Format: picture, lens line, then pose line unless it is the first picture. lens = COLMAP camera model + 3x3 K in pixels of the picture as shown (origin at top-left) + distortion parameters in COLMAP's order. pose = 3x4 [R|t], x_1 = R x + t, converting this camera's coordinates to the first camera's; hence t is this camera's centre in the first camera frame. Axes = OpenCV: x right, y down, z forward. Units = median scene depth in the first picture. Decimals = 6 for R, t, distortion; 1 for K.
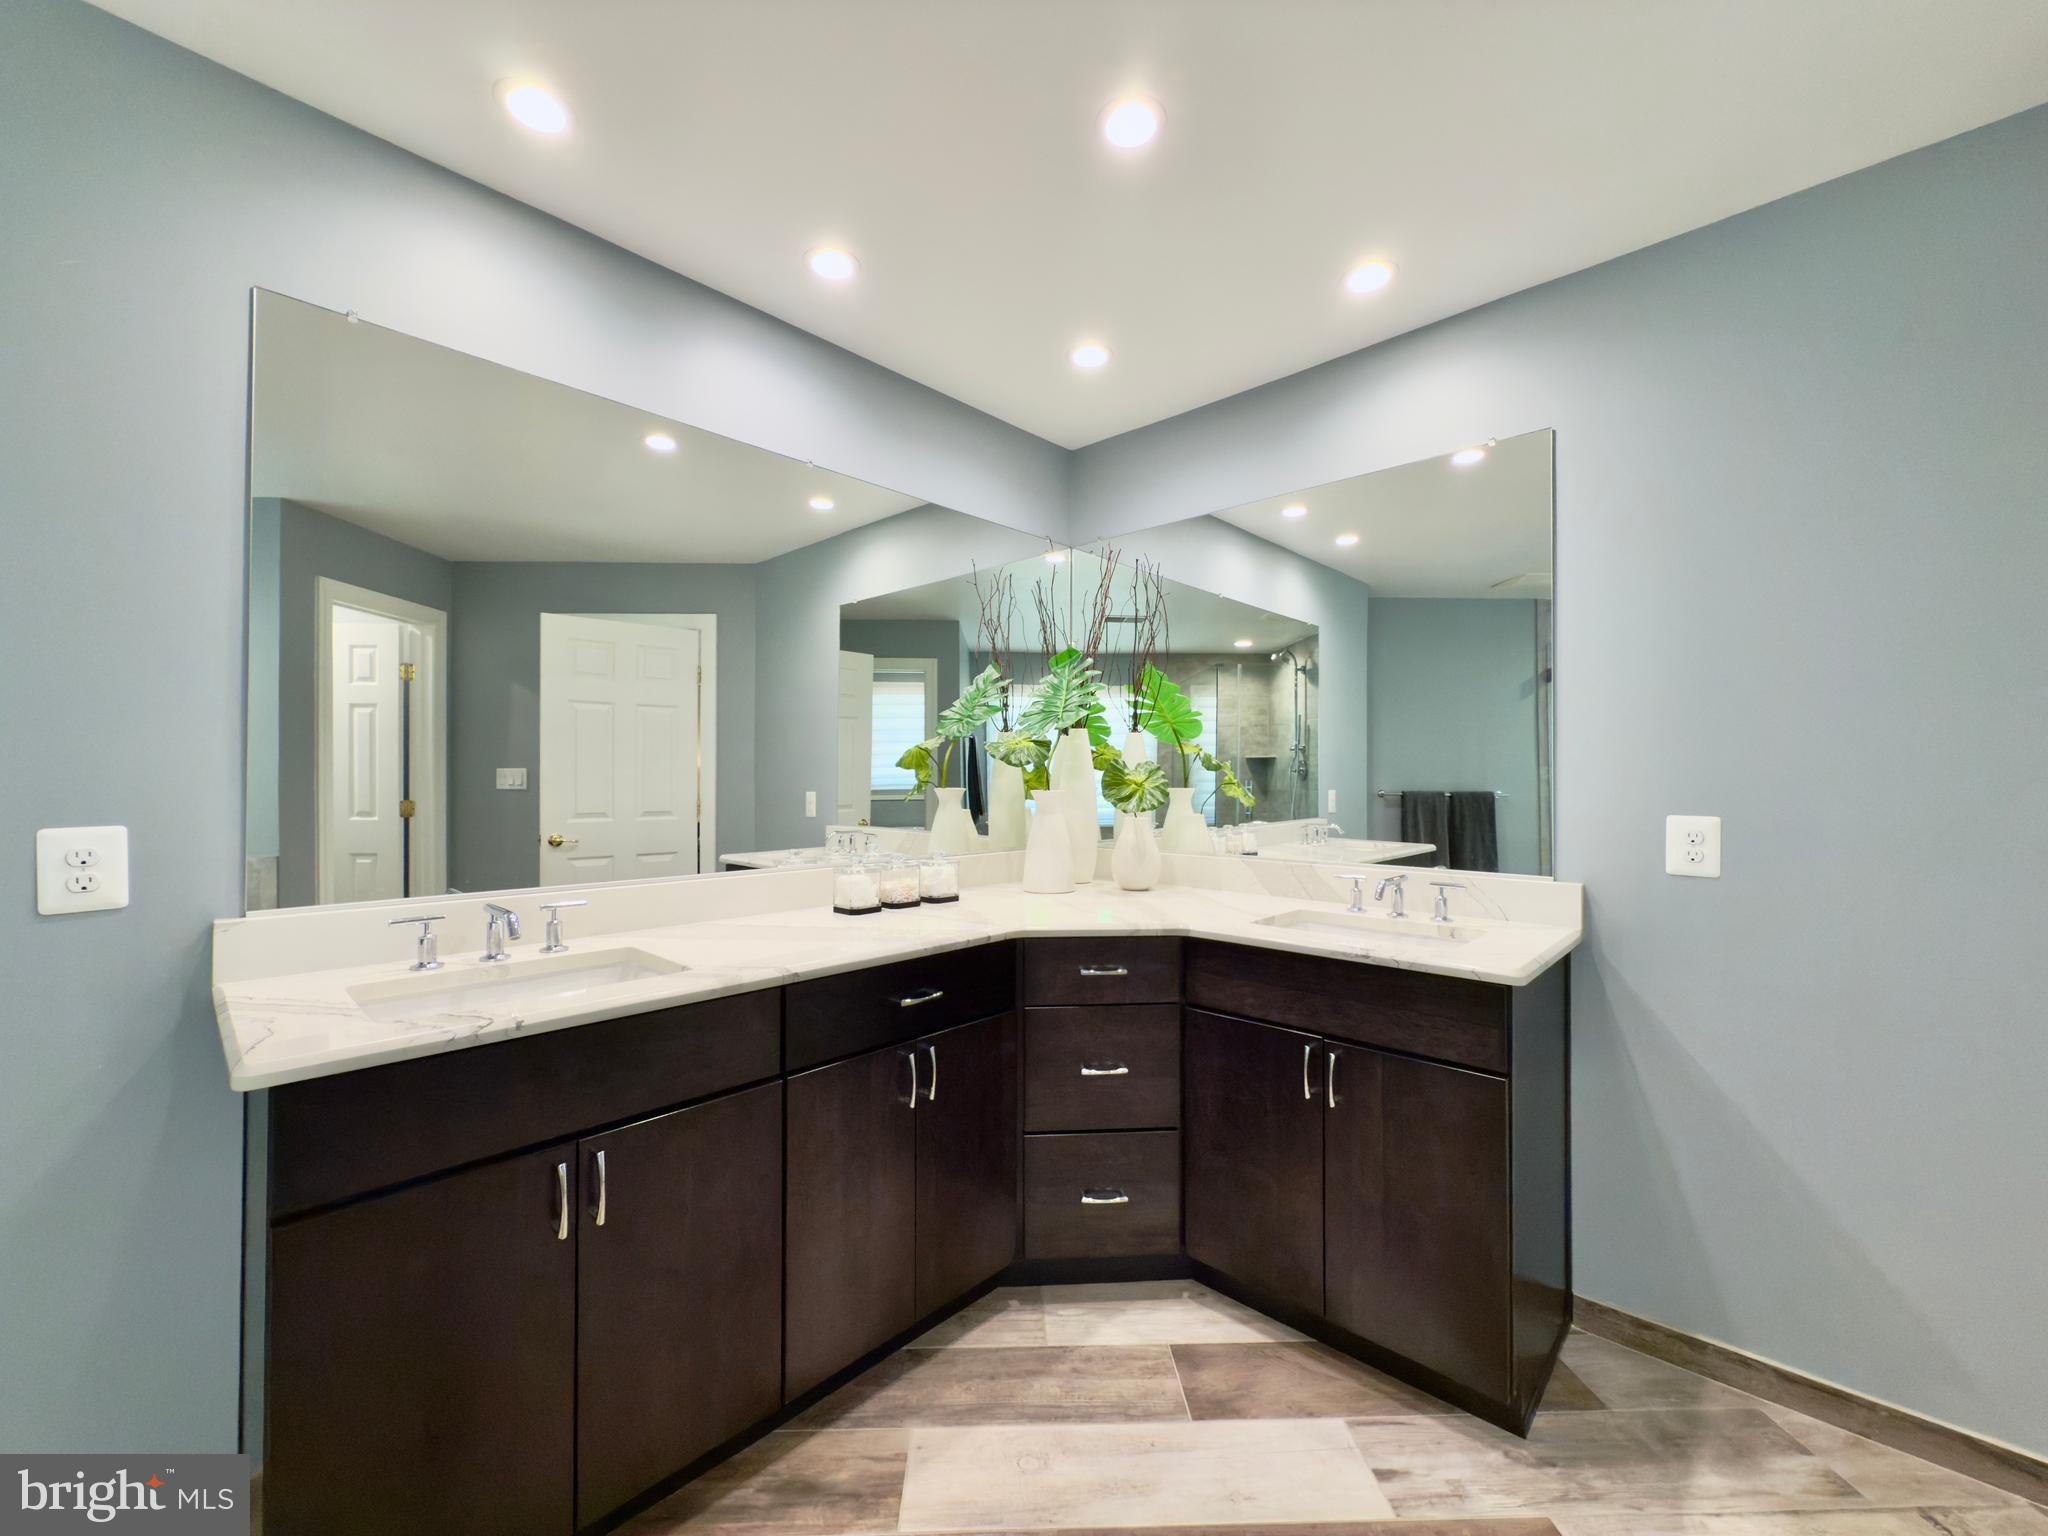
lens RADIAL K [[813.6, 0, 1026.3], [0, 813.6, 771.2], [0, 0, 1]] dist [0.001707, -0.000119]
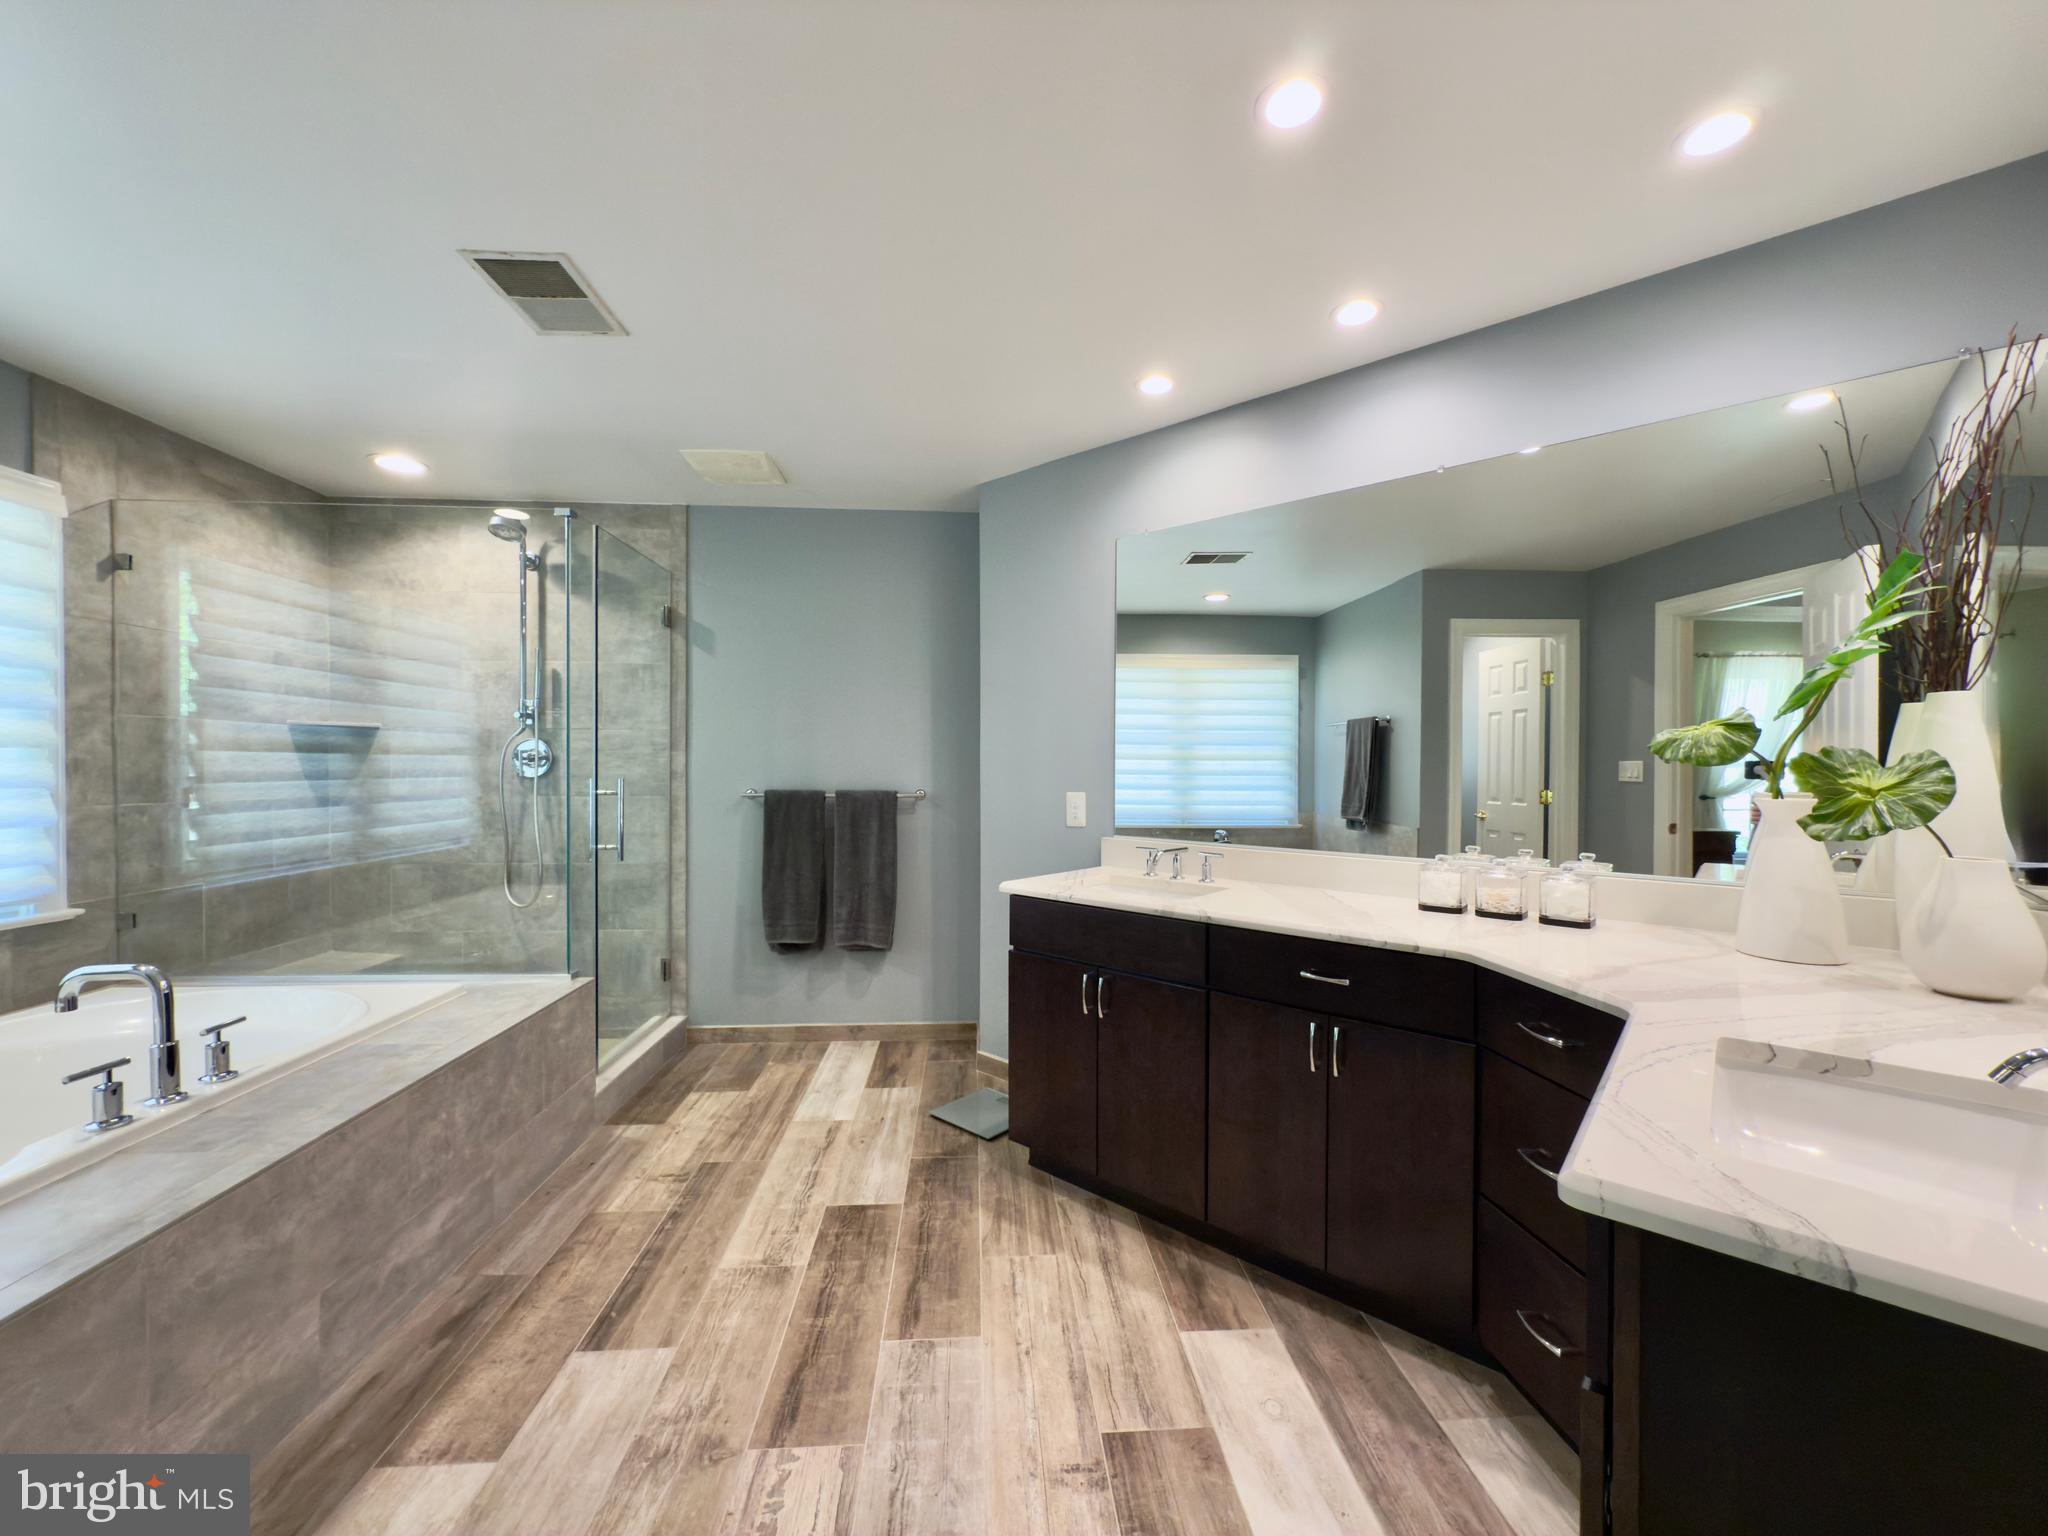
lens RADIAL K [[813.6, 0, 1026.3], [0, 813.6, 771.2], [0, 0, 1]] dist [0.001707, -0.000119]
pose [[0.035965, 0.005627, -0.999337, 0.846962], [0.007818, 0.999952, 0.005911, -0.008045], [0.999322, -0.008026, 0.035919, 0.502642]]
